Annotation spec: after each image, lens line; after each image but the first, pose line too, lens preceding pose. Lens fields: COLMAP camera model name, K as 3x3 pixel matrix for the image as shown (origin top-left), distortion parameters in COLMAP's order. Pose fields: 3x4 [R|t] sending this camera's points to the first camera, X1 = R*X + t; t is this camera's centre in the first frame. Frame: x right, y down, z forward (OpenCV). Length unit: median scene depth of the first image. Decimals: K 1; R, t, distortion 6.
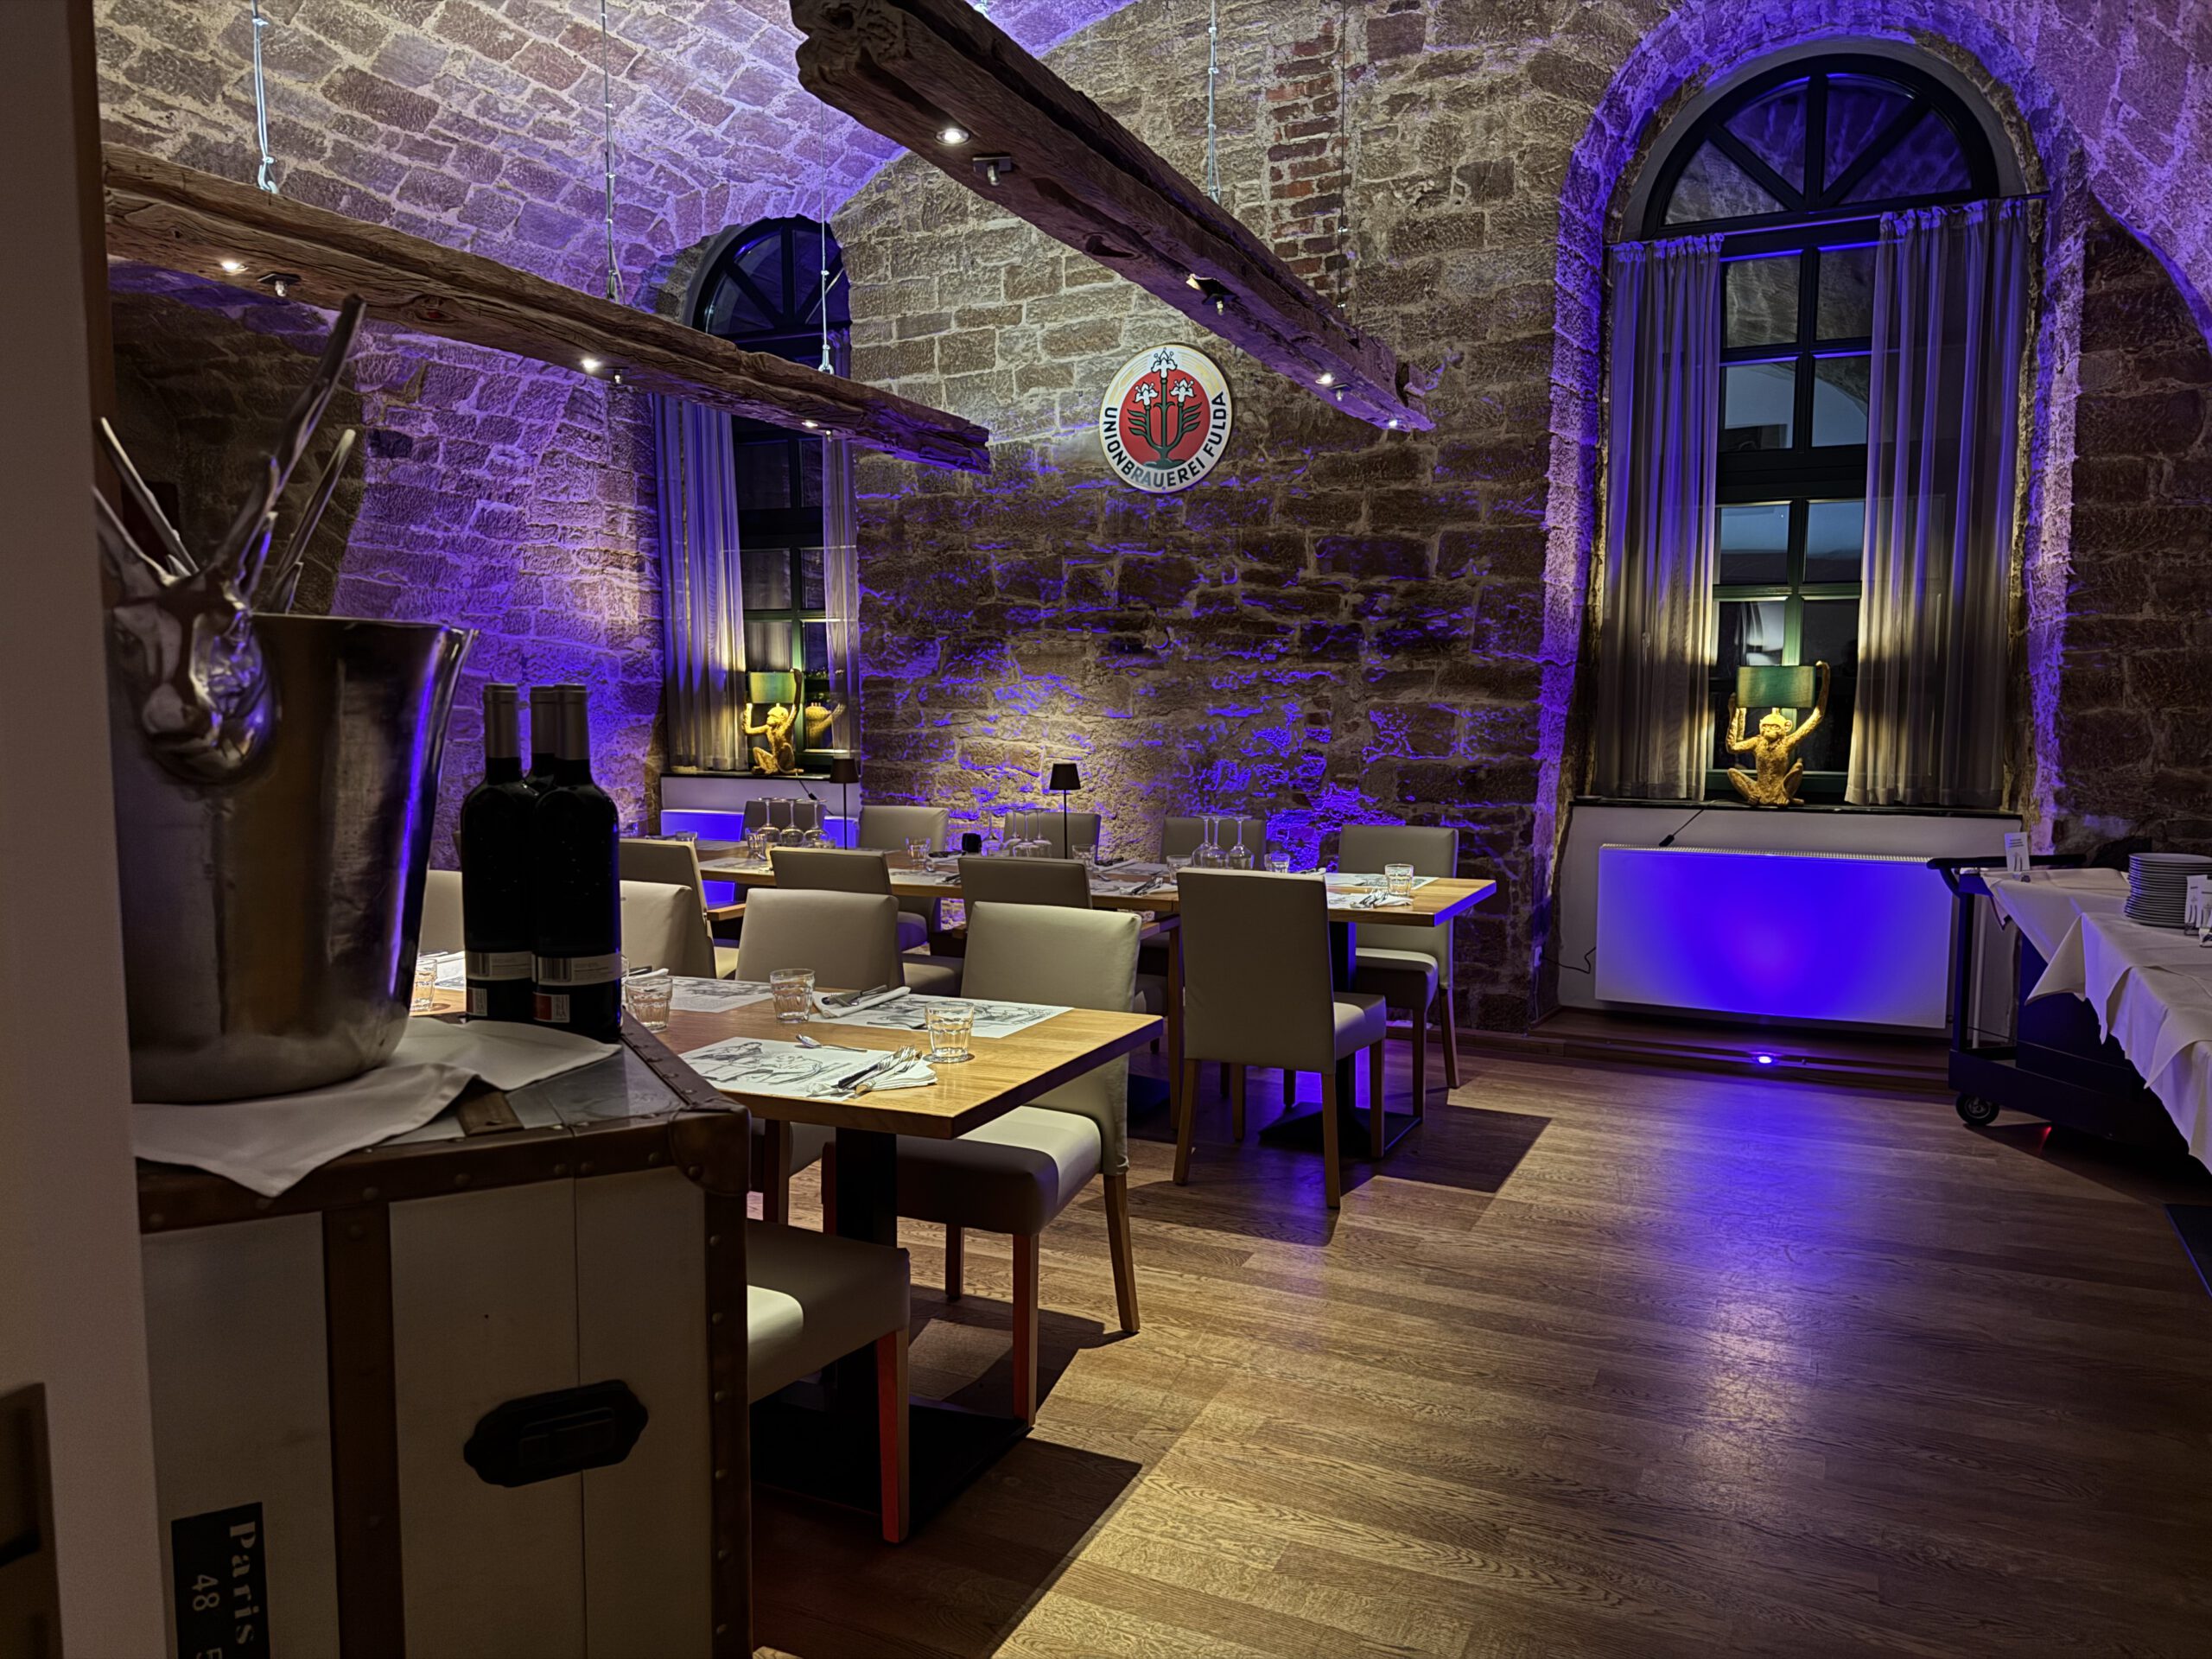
lens RADIAL K [[1545.6, 0, 1106.8], [0, 1545.6, 834.2], [0, 0, 1]] dist [0.000319, 0.000003]
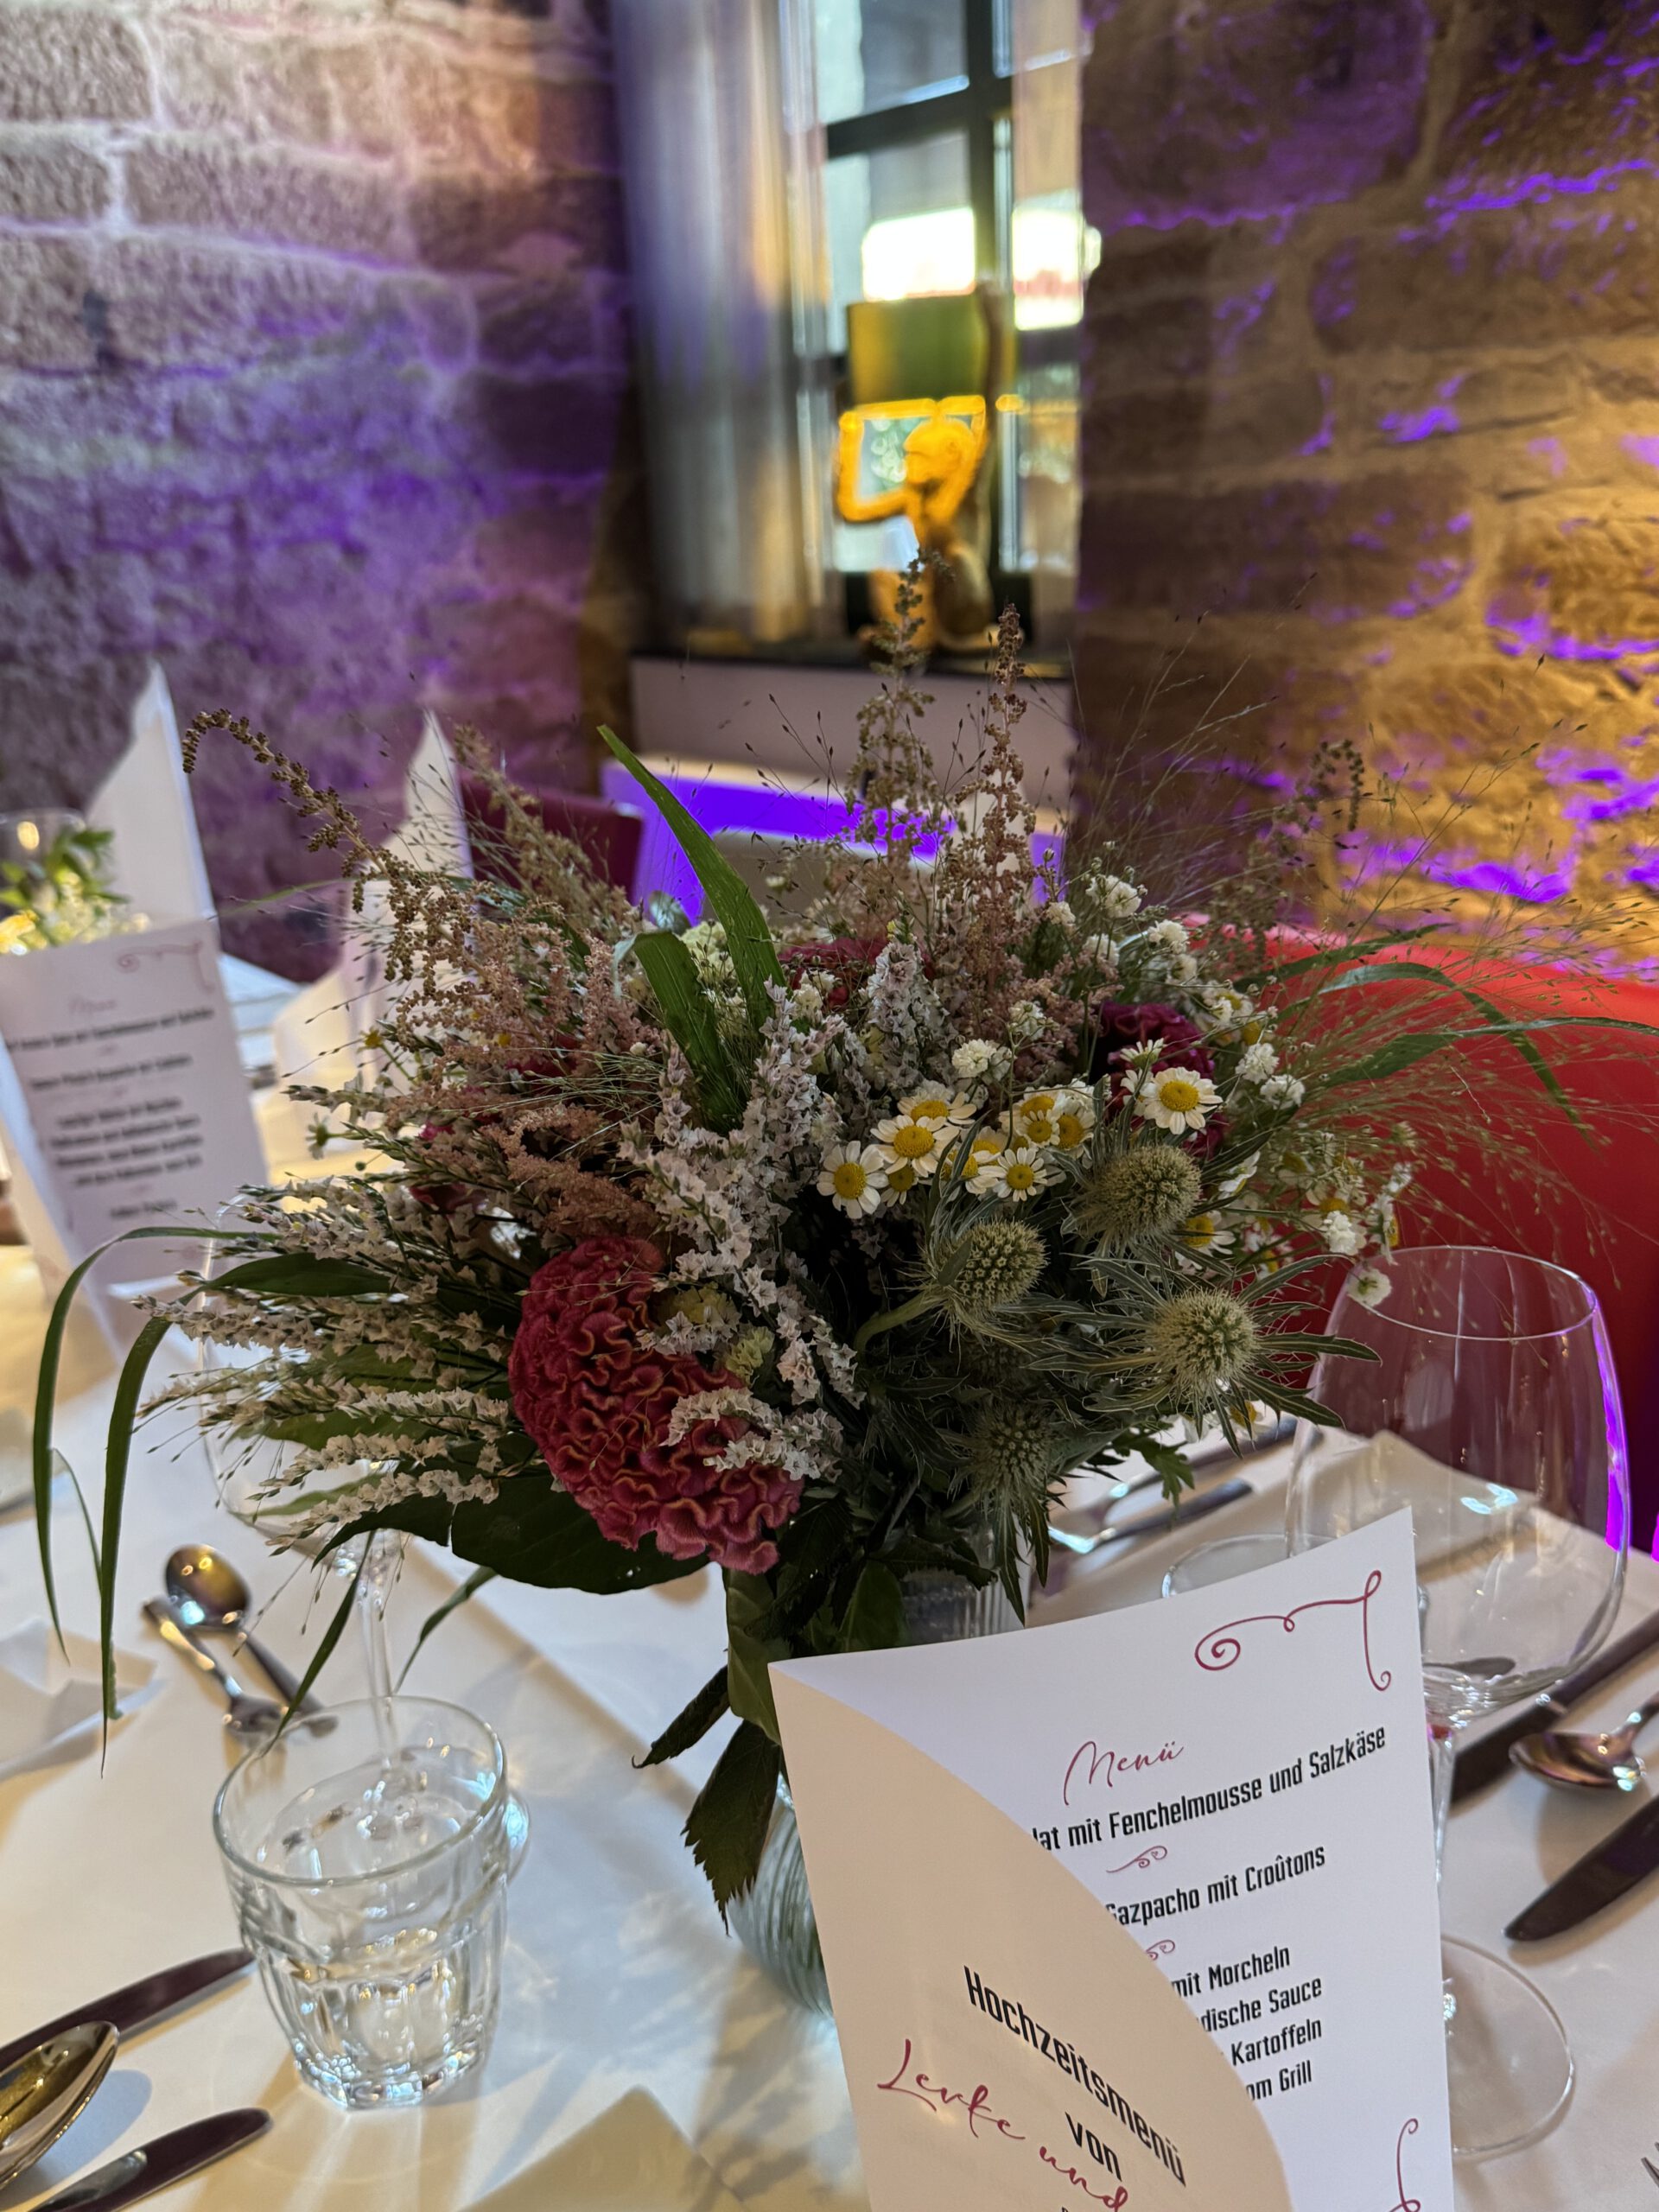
lens RADIAL K [[1790.8, 0, 829.8], [0, 1790.8, 1108.3], [0, 0, 1]] dist [-0.001497, -0.001055]
pose [[0.894297, 0.102849, -0.435493, -0.062016], [0.008070, 0.969362, 0.245502, -0.042084], [0.447400, -0.223066, 0.866068, 0.725939]]
